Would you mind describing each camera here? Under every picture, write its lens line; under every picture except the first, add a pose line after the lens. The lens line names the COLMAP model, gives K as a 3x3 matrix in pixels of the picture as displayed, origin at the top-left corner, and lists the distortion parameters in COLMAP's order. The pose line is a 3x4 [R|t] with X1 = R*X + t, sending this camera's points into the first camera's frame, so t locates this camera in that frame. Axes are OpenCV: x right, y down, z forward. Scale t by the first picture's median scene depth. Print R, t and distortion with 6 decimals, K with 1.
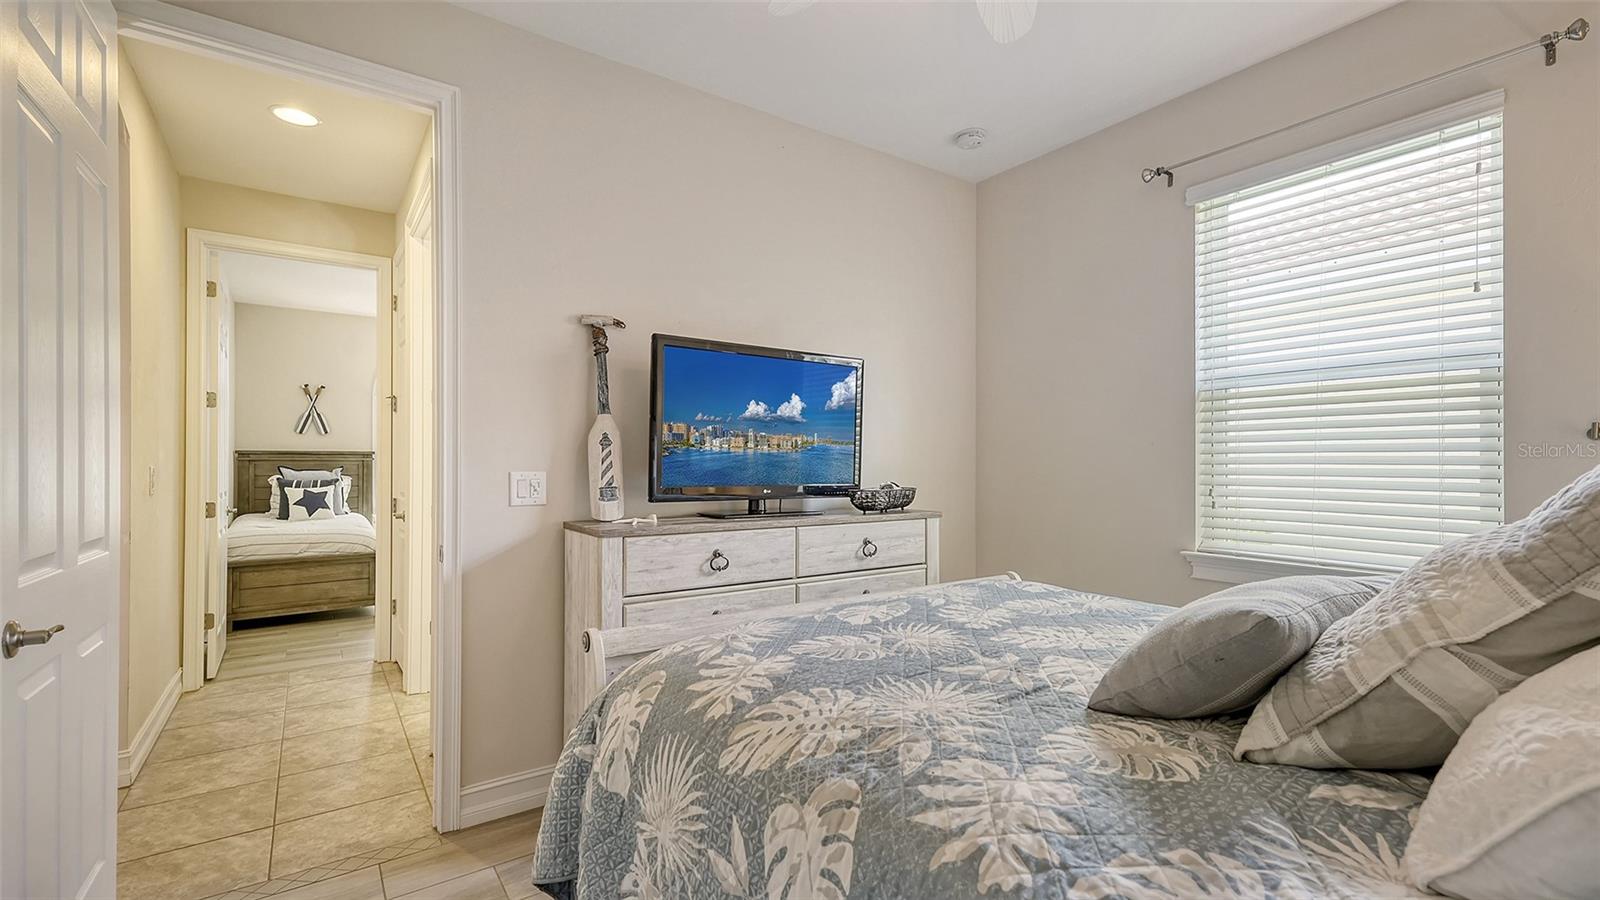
lens RADIAL K [[685.5, 0, 803.4], [0, 685.5, 469.9], [0, 0, 1]] dist [0.002054, 0.000220]
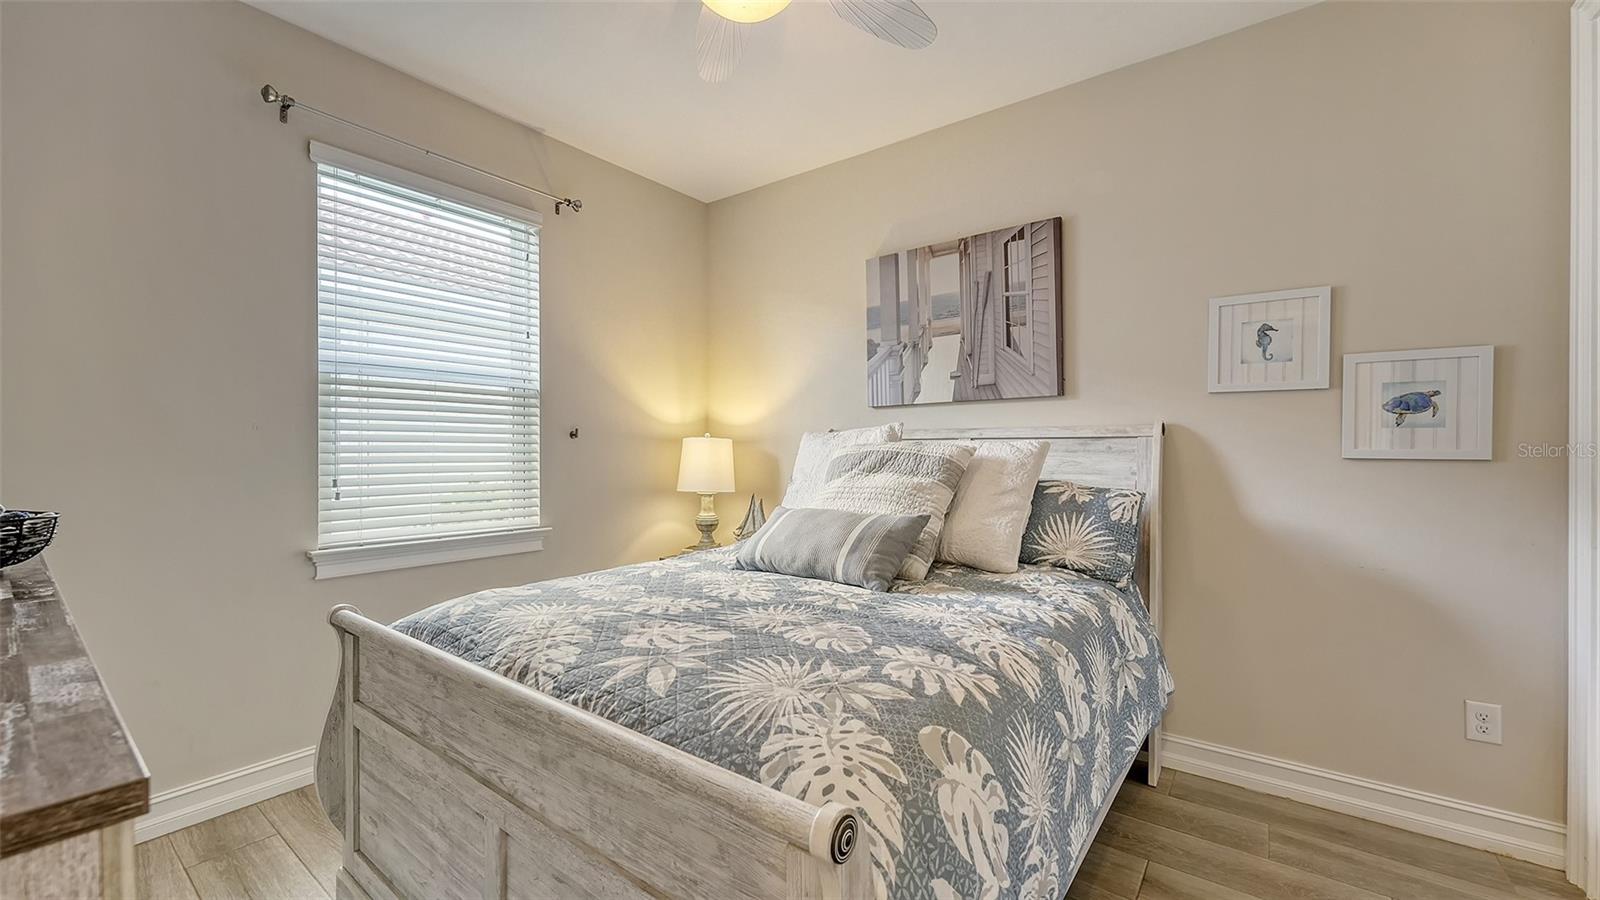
lens RADIAL K [[624.0, 0, 799.6], [0, 624.0, 455.6], [0, 0, 1]] dist [-0.001492, 0.000036]
pose [[-0.292697, -0.006416, 0.956184, -0.822193], [0.007748, 0.999929, 0.009081, -0.013206], [-0.956174, 0.010067, -0.292626, 1.336887]]
